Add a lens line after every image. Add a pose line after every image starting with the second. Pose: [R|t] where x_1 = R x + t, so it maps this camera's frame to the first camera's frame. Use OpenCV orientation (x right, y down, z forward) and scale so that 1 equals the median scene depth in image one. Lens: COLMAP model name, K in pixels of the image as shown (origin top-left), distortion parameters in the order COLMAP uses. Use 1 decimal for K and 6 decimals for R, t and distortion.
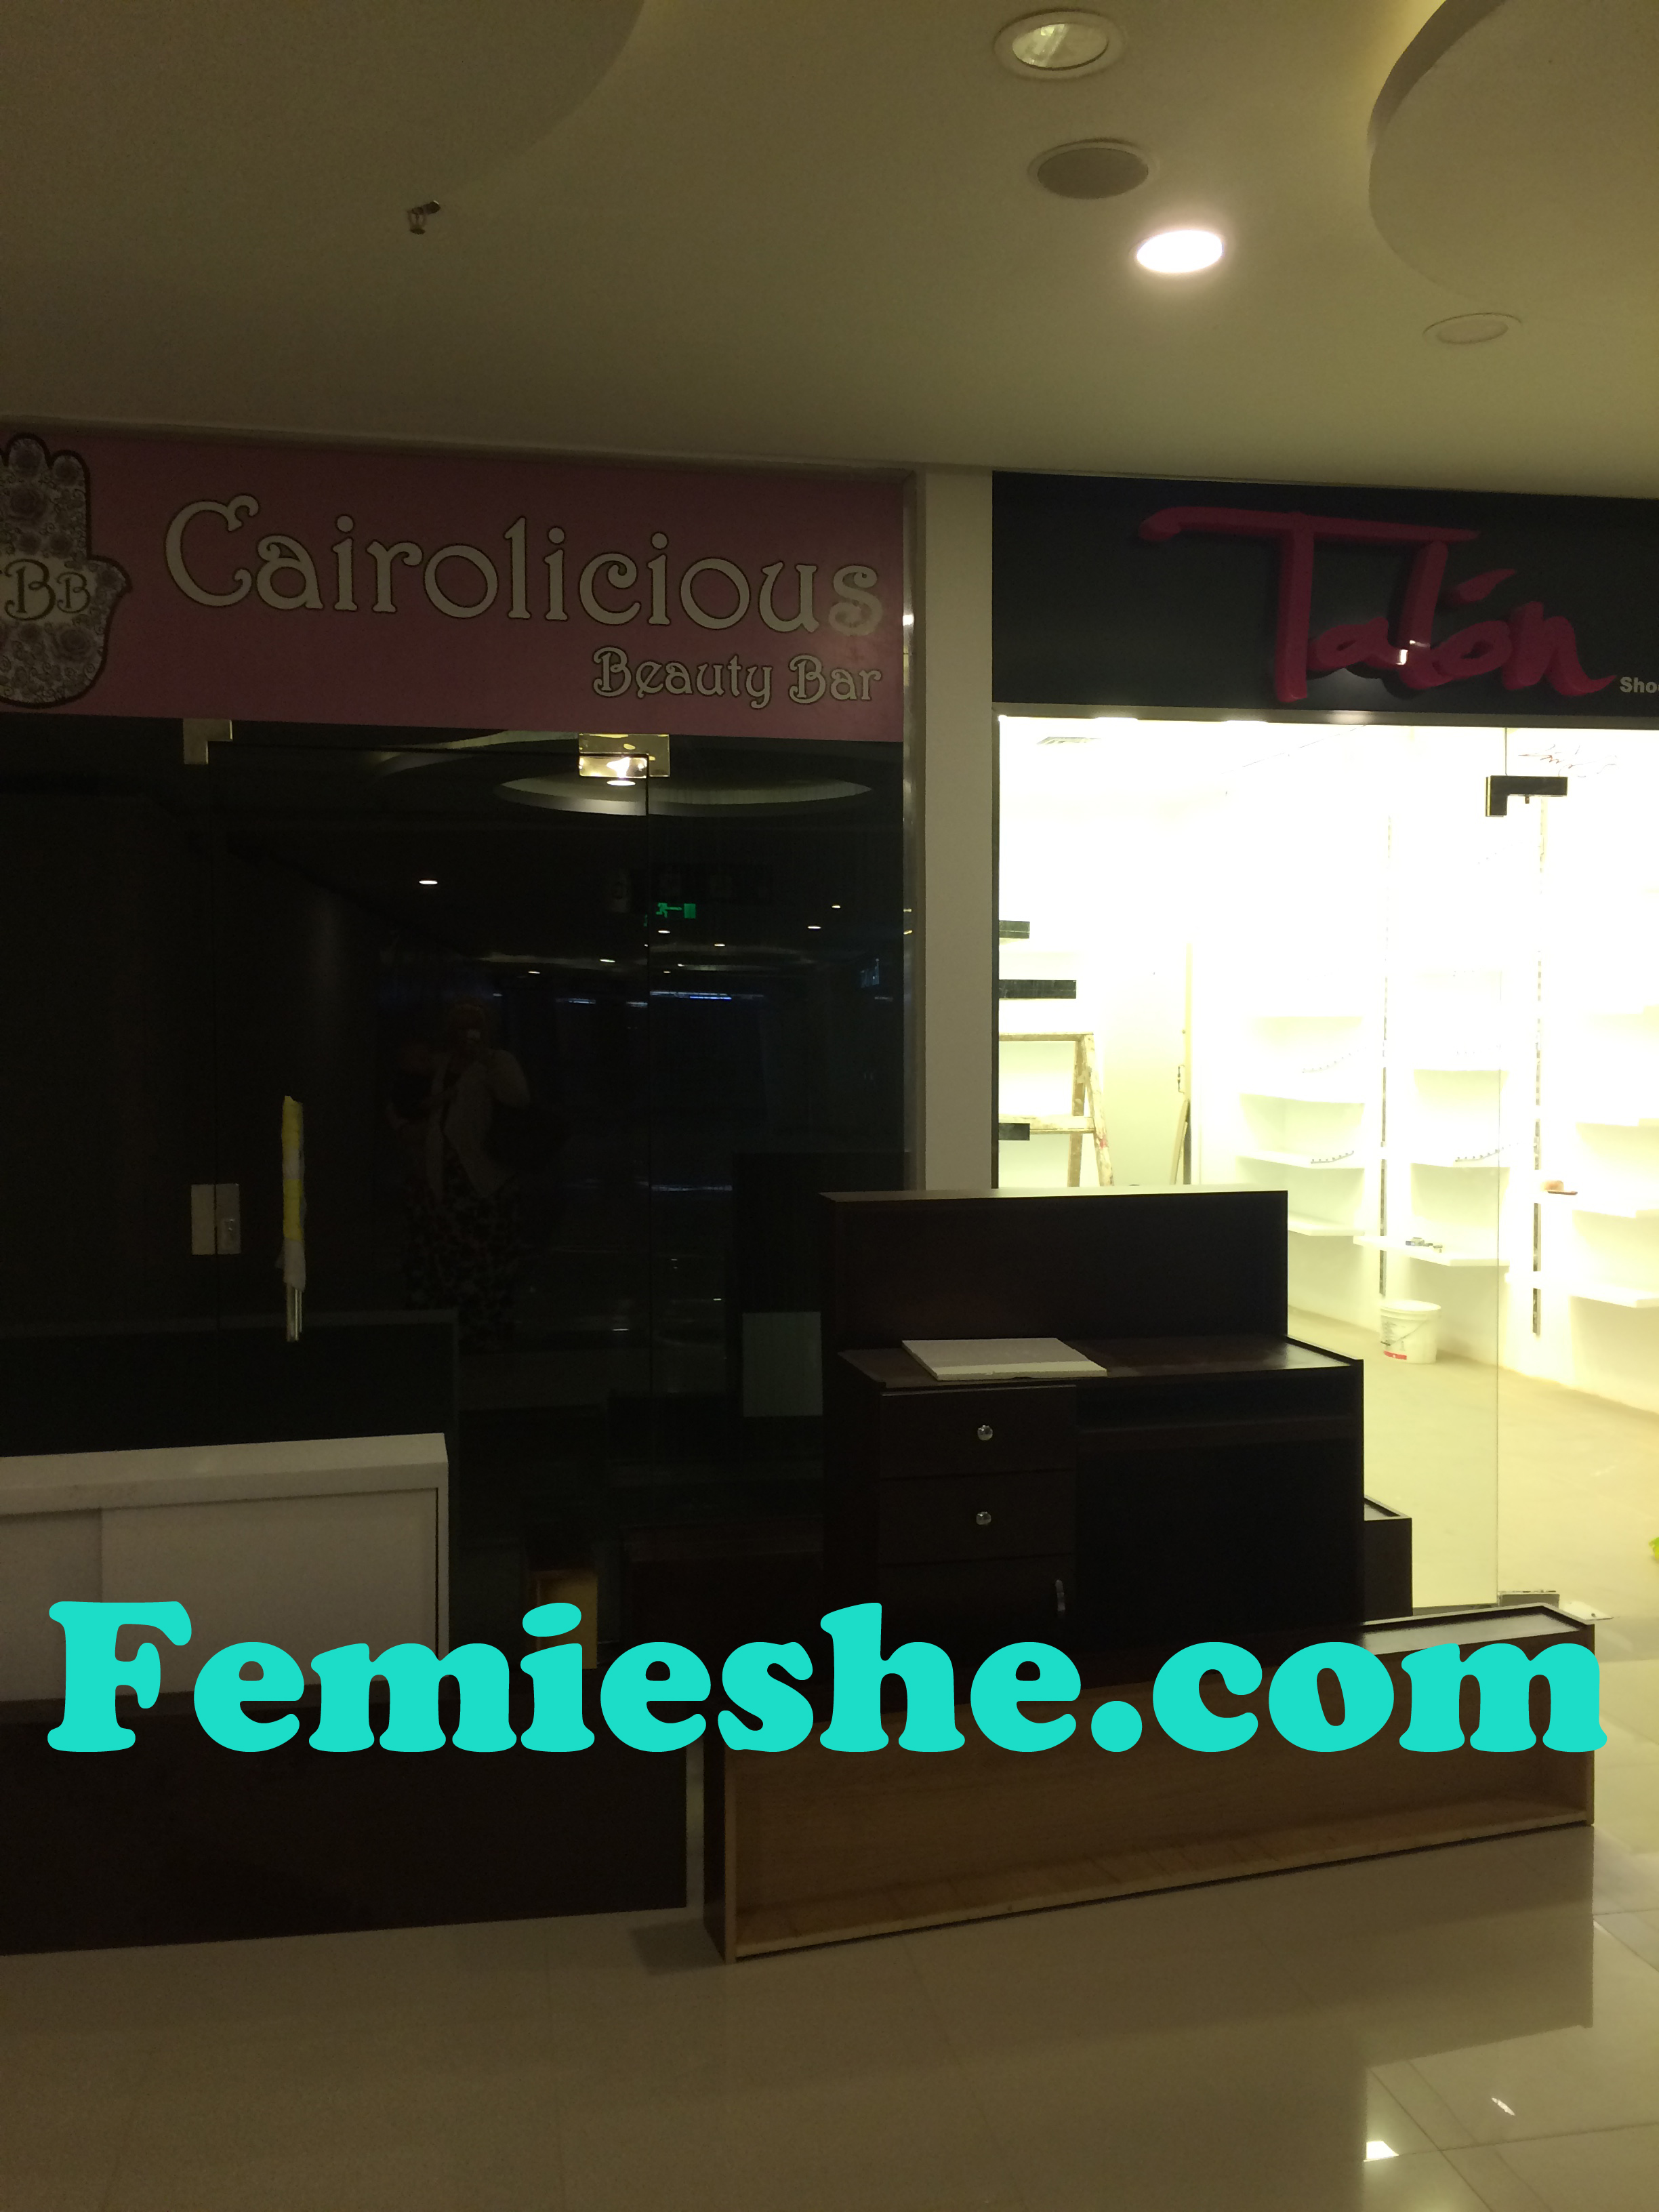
lens RADIAL K [[1848.1, 0, 829.5], [0, 1848.1, 1106.0], [0, 0, 1]] dist [0.092427, -0.113621]
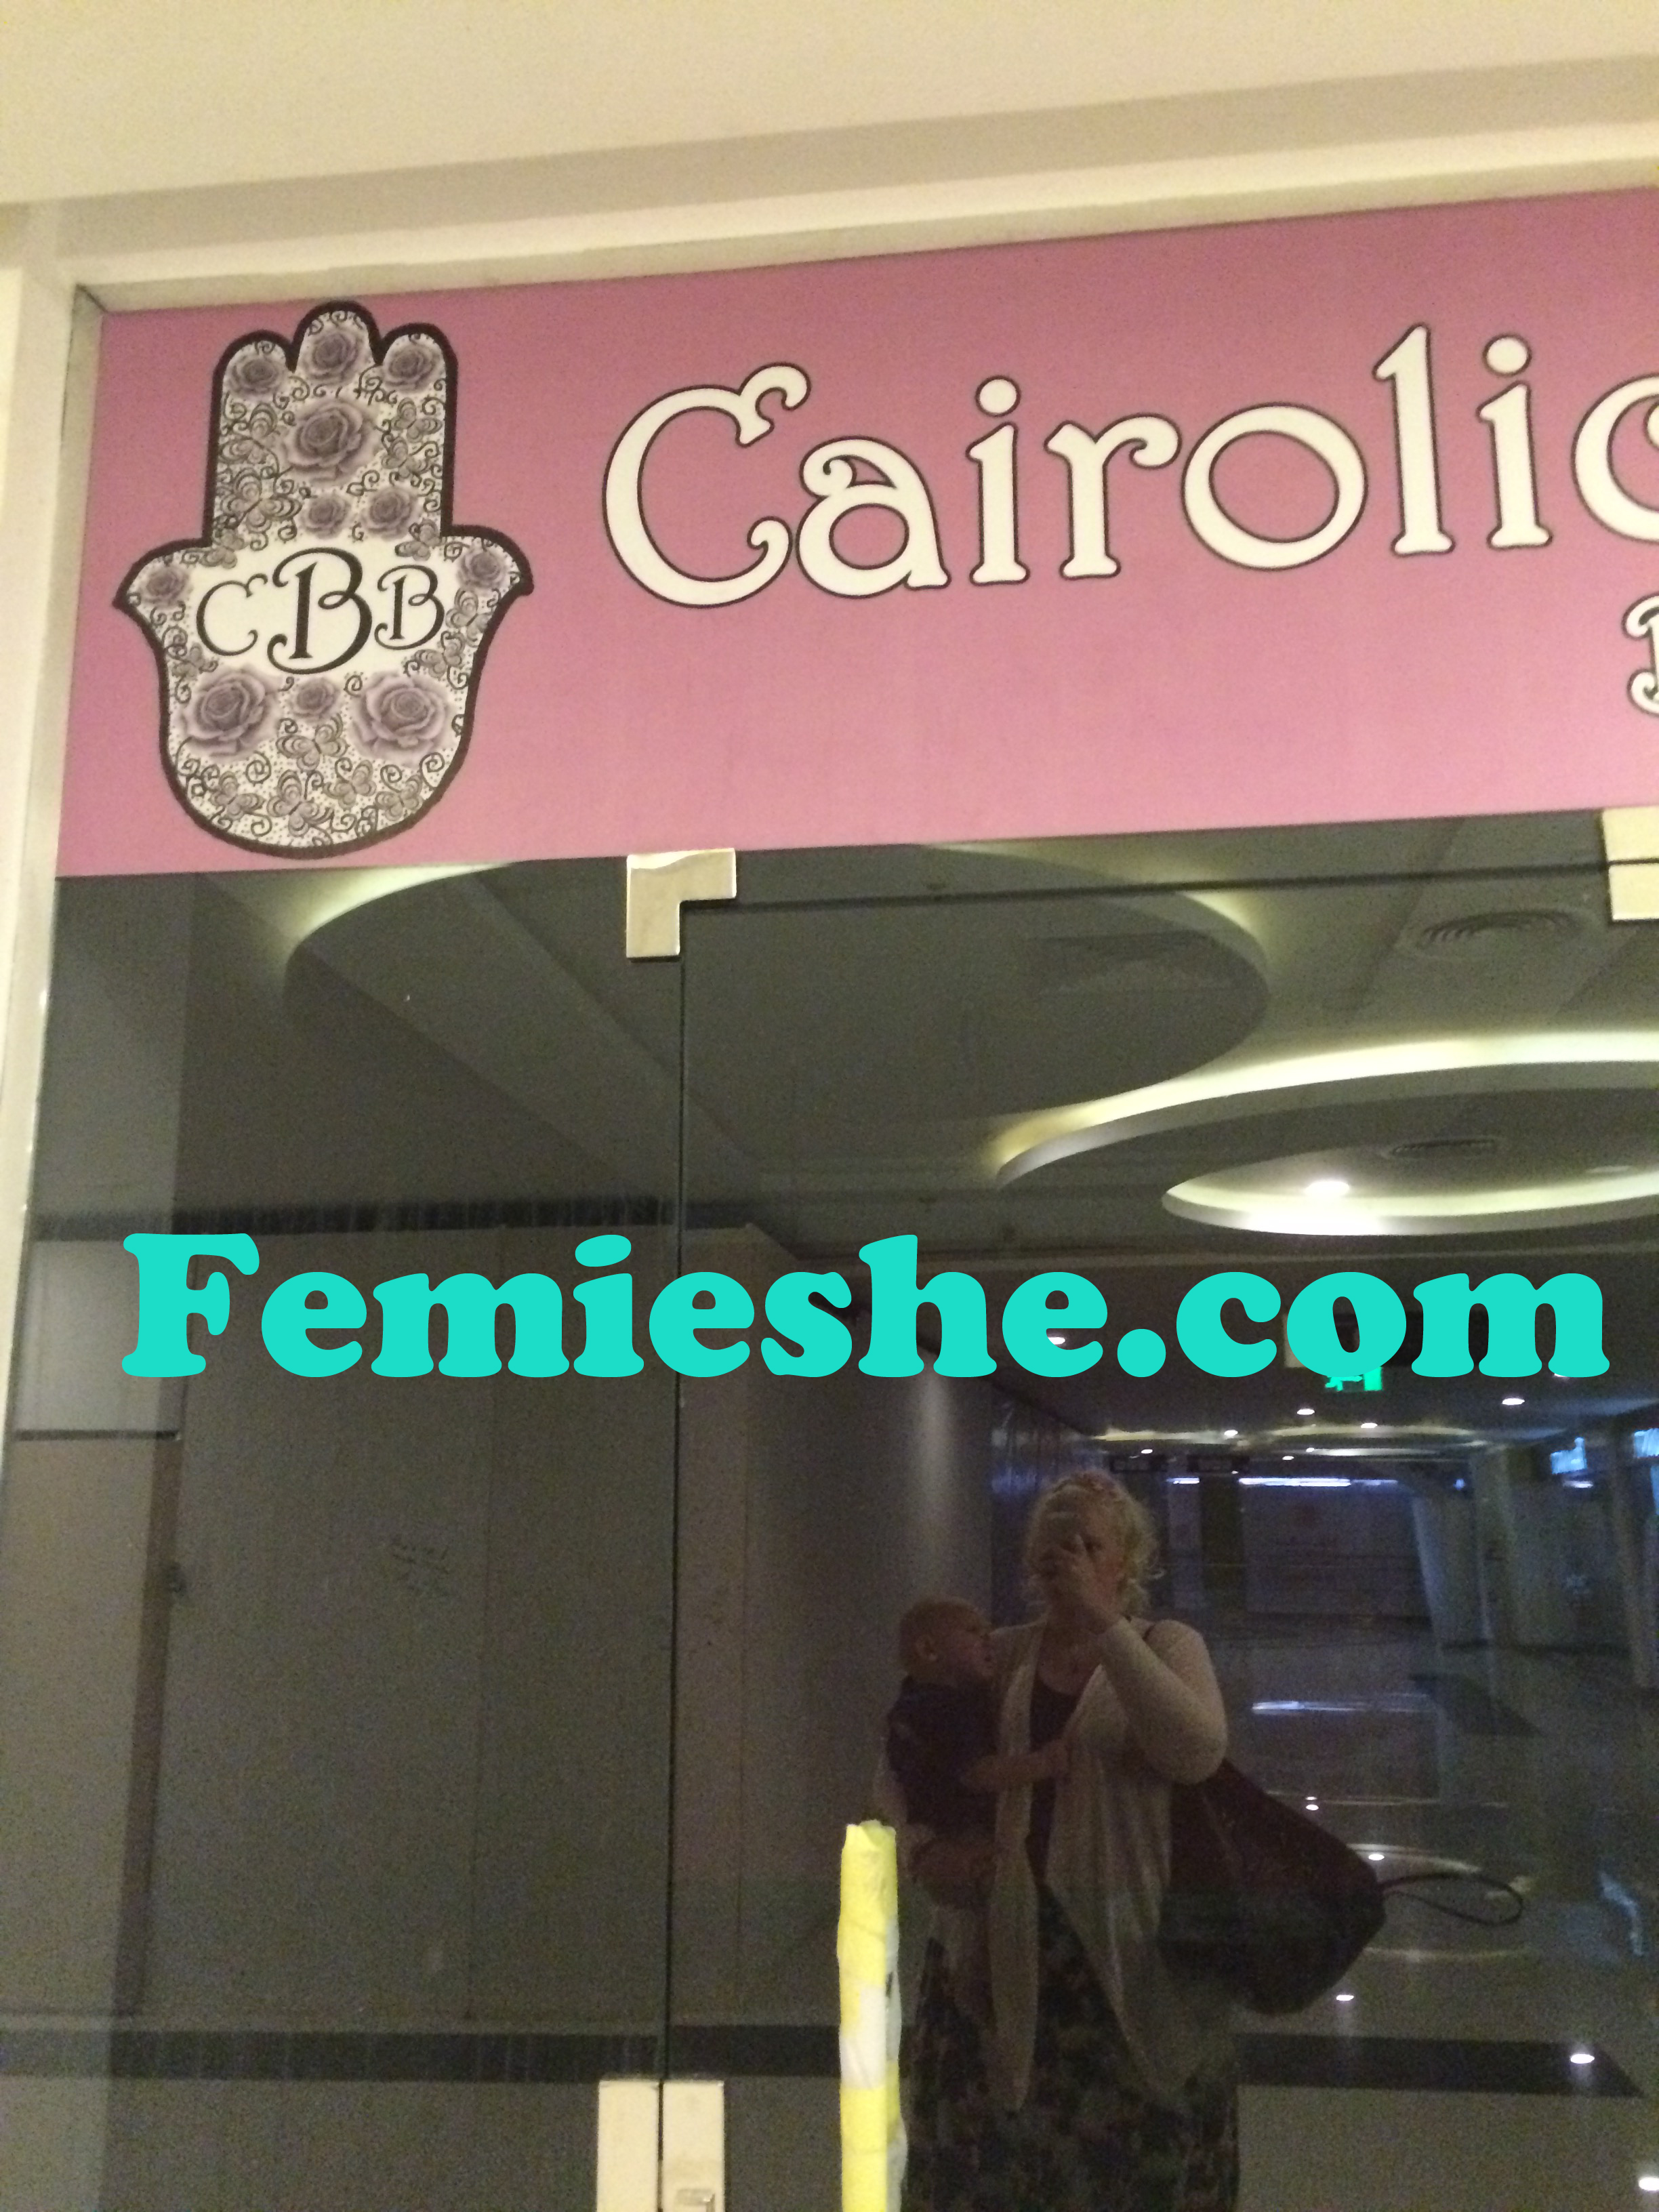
lens RADIAL K [[1848.1, 0, 829.5], [0, 1848.1, 1106.0], [0, 0, 1]] dist [0.092427, -0.113621]
pose [[0.948102, -0.071213, -0.309889, -0.179732], [-0.009319, 0.967956, -0.250948, -0.049014], [0.317830, 0.240812, 0.917057, 0.653906]]
